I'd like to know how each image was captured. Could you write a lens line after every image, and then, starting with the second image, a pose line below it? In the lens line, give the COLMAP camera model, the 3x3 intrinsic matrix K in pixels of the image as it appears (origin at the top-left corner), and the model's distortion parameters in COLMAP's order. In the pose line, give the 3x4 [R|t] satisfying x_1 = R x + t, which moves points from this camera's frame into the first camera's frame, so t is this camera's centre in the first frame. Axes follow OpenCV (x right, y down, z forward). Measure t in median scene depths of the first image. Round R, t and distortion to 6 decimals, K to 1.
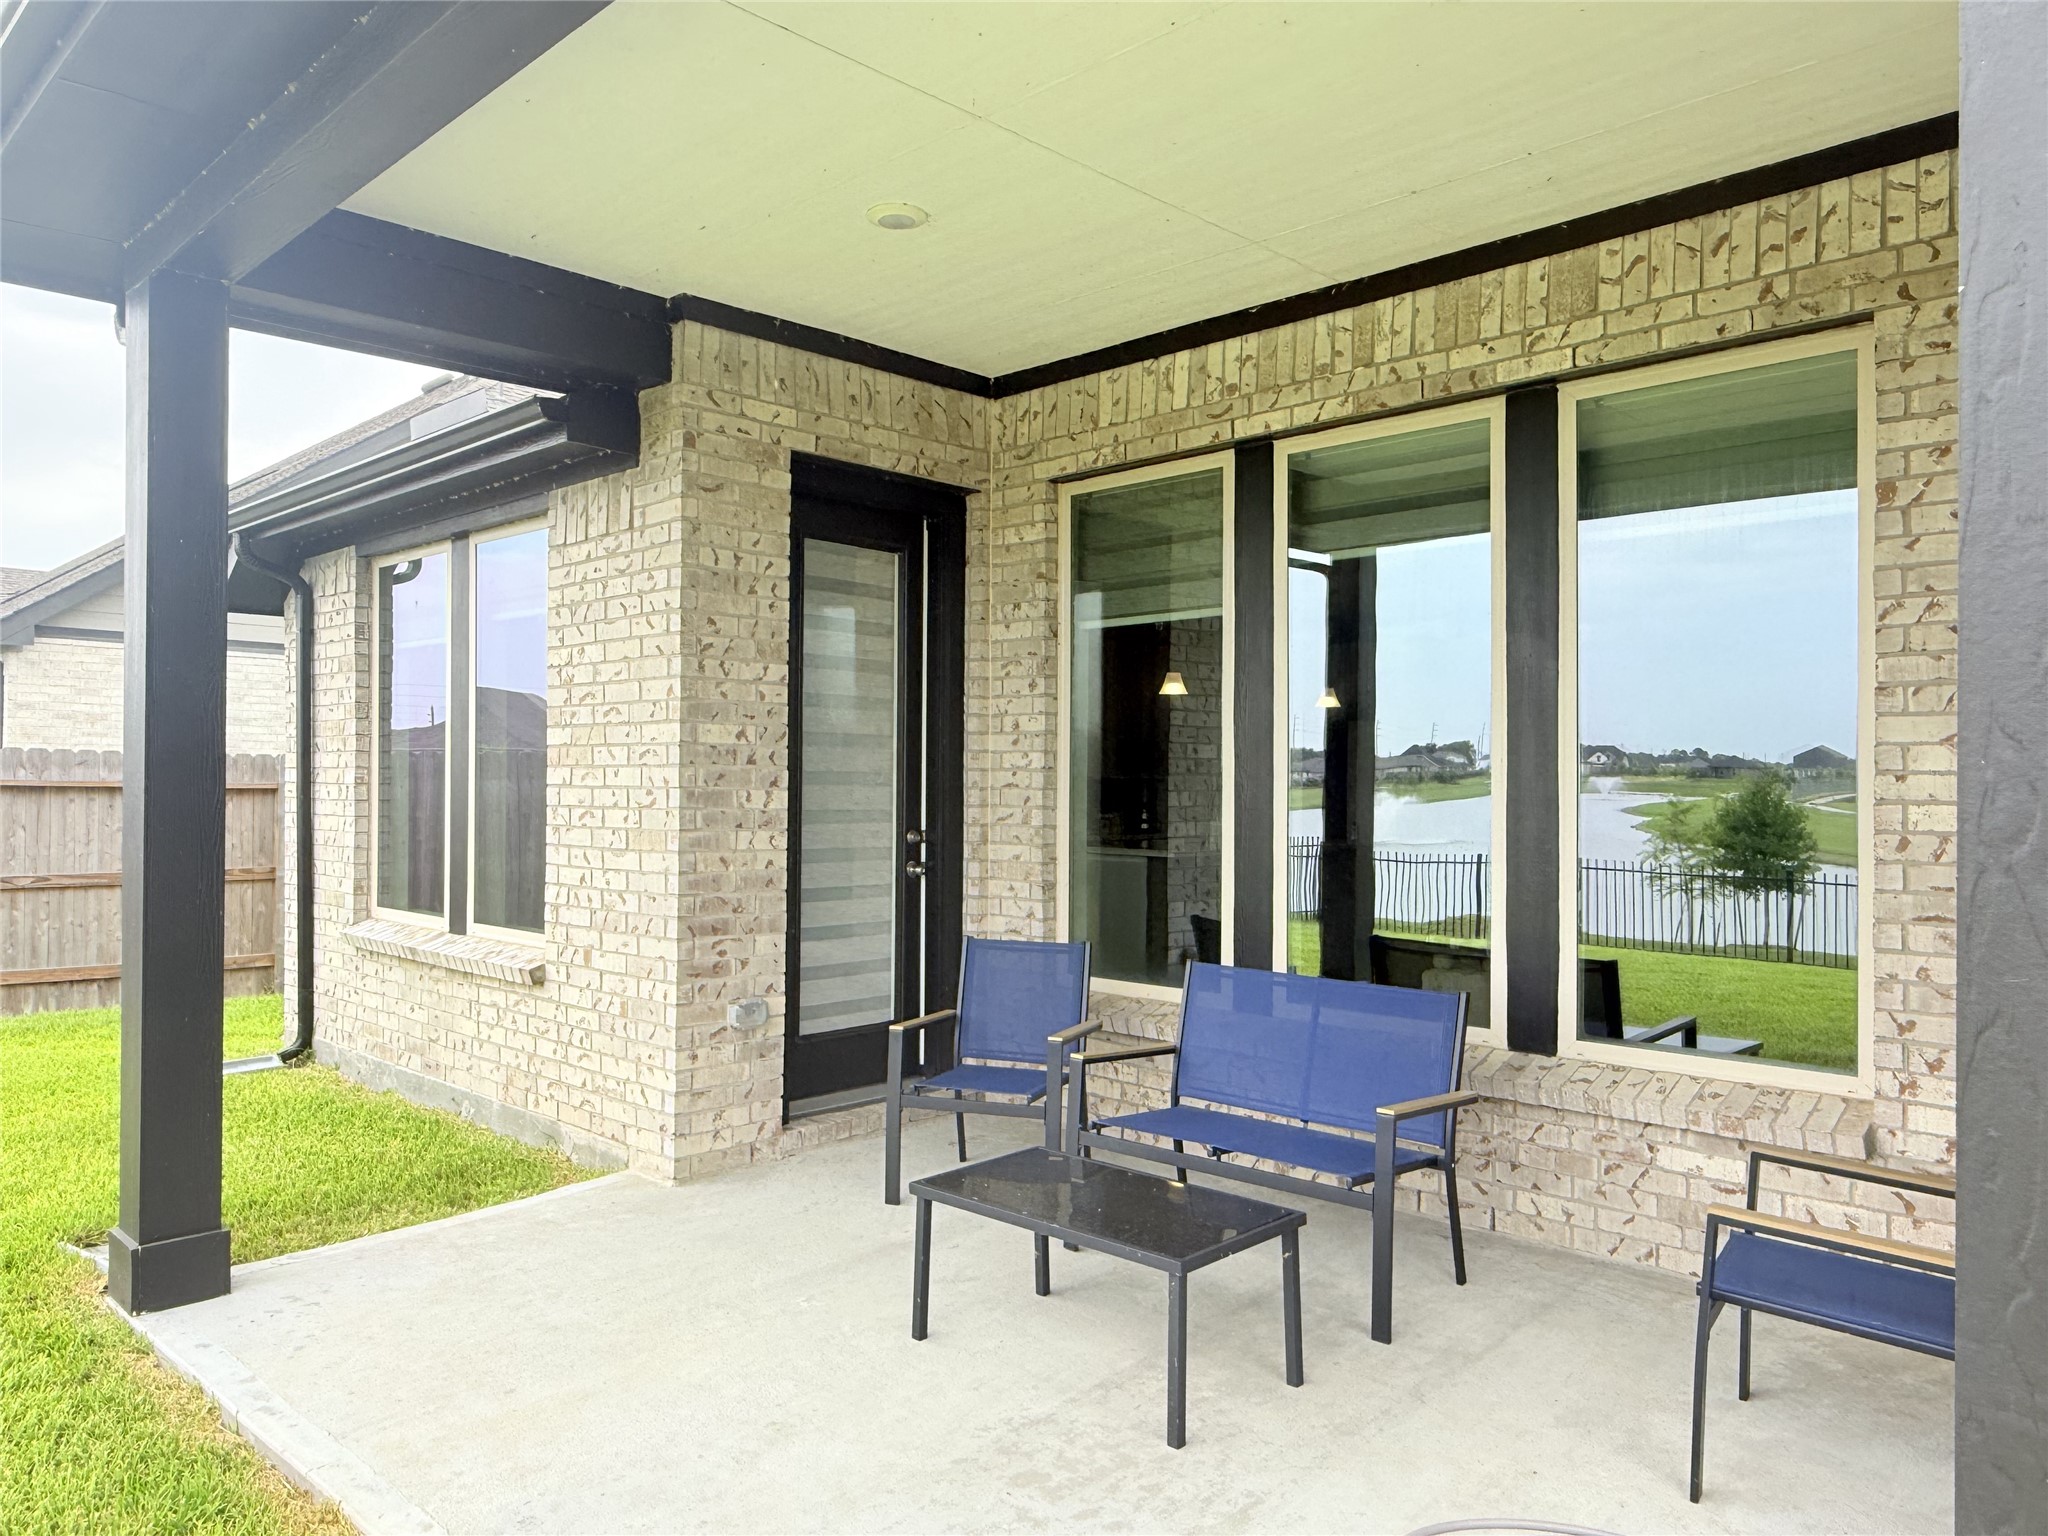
lens RADIAL K [[1430.0, 0, 1024.0], [0, 1430.0, 768.0], [0, 0, 1]] dist [0.001358, -0.003130]
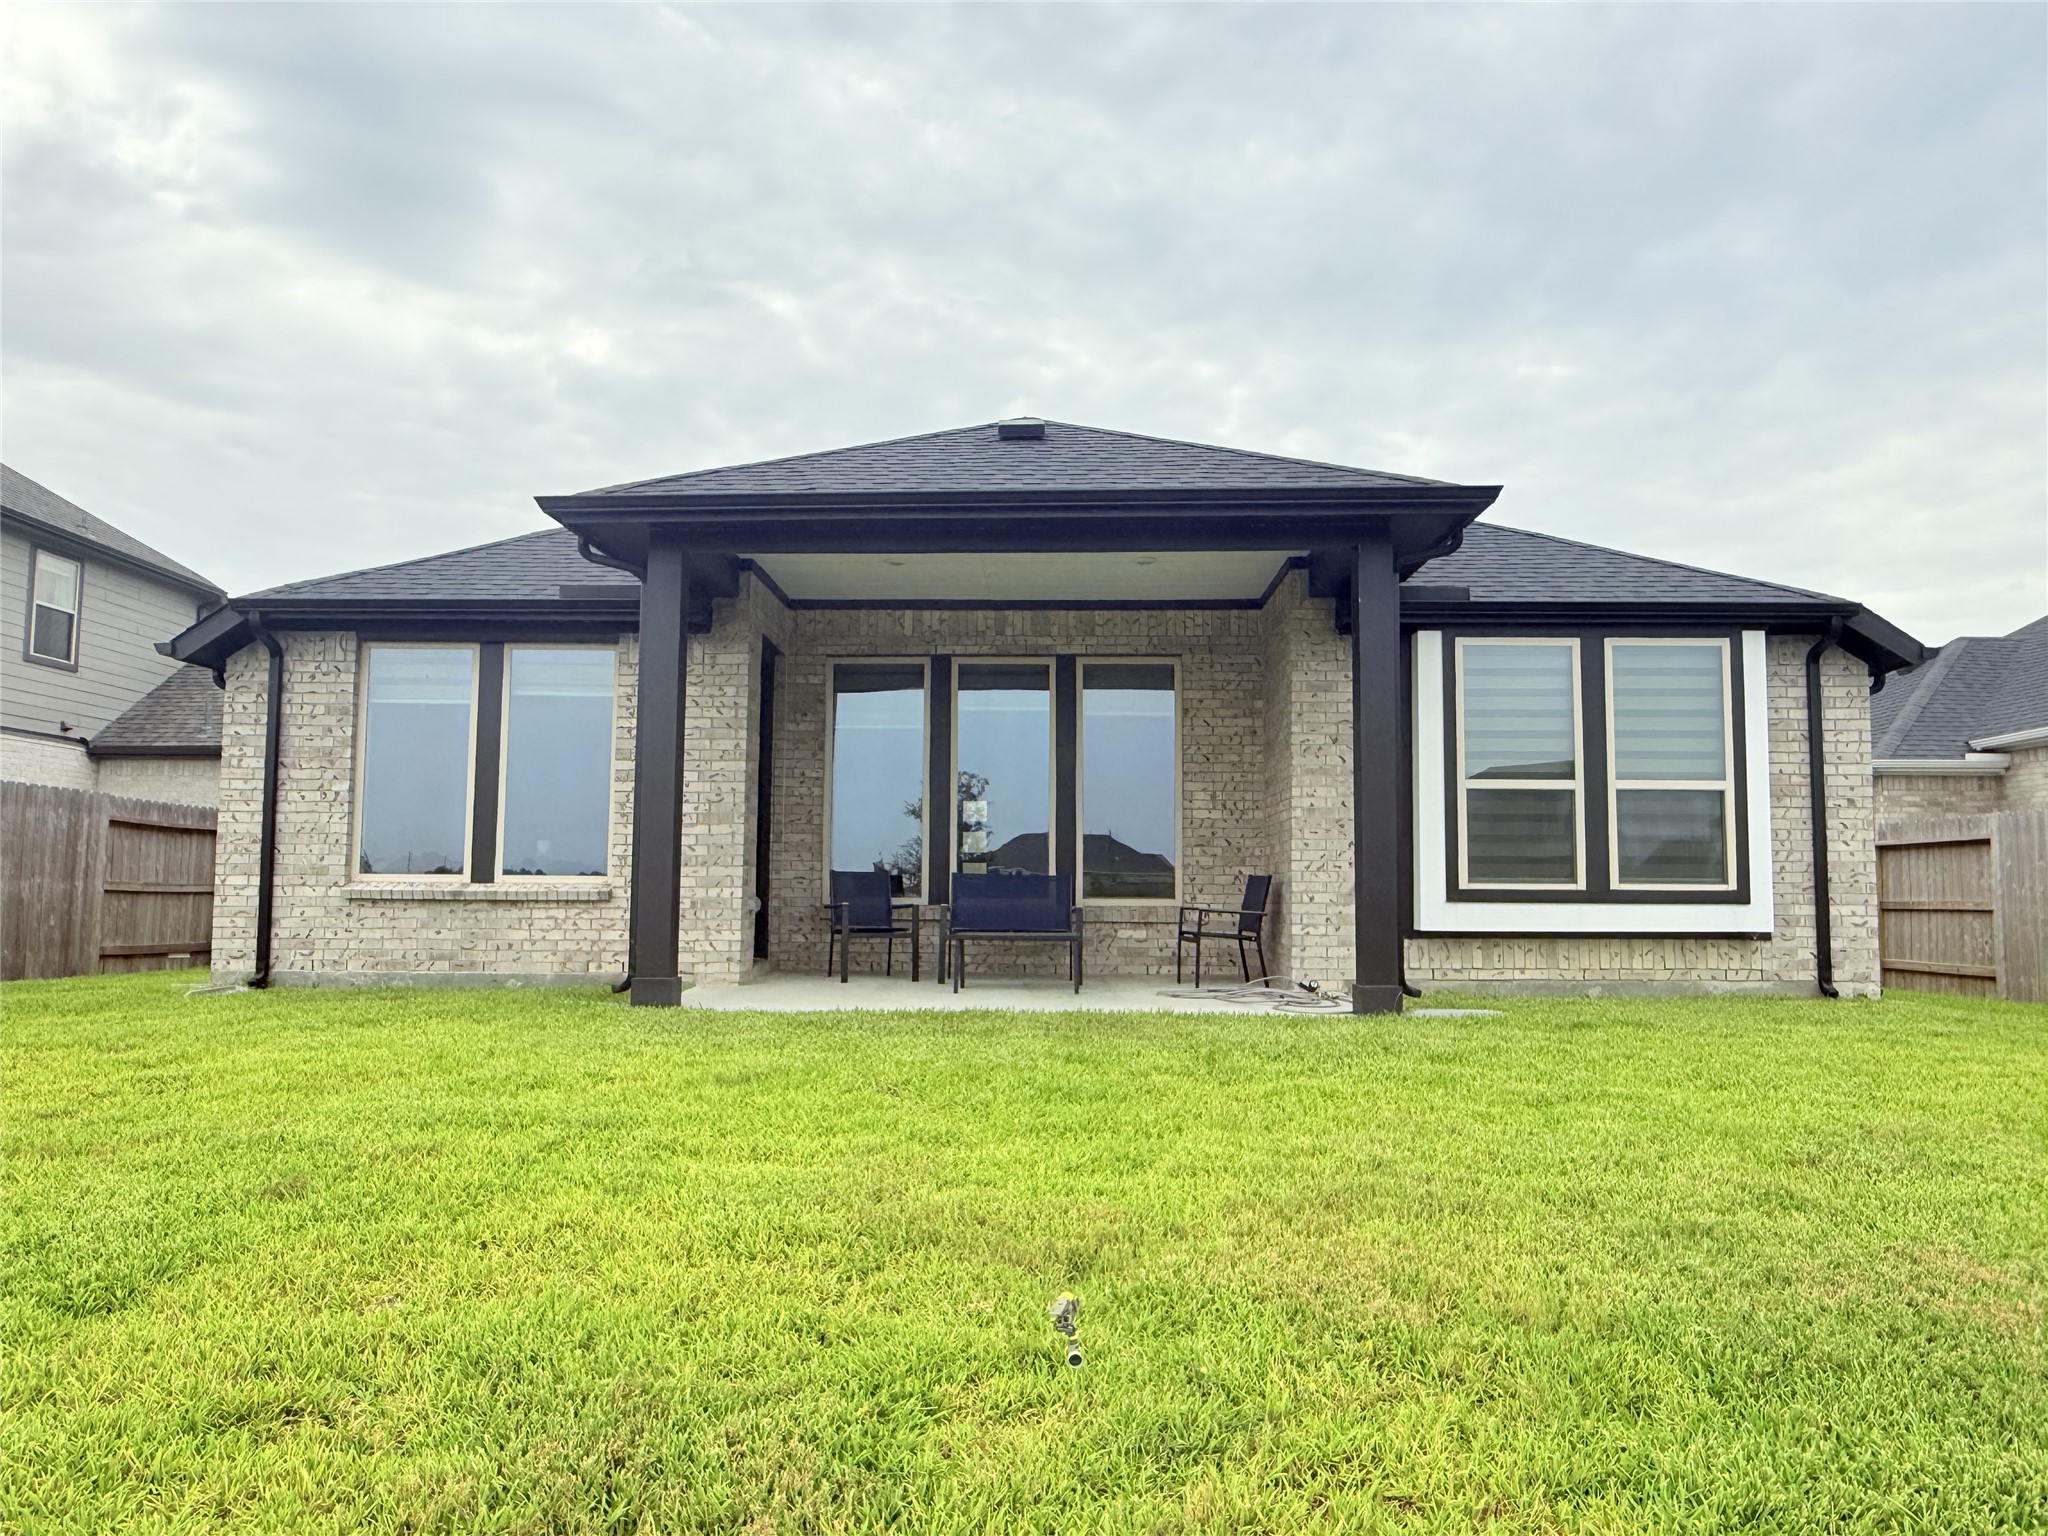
lens RADIAL K [[1430.0, 0, 1024.0], [0, 1430.0, 768.0], [0, 0, 1]] dist [0.001358, -0.003130]
pose [[0.726274, 0.059591, 0.684817, -1.378215], [-0.009025, 0.996976, -0.077183, 0.135611], [-0.687346, 0.049876, 0.724616, -0.790172]]
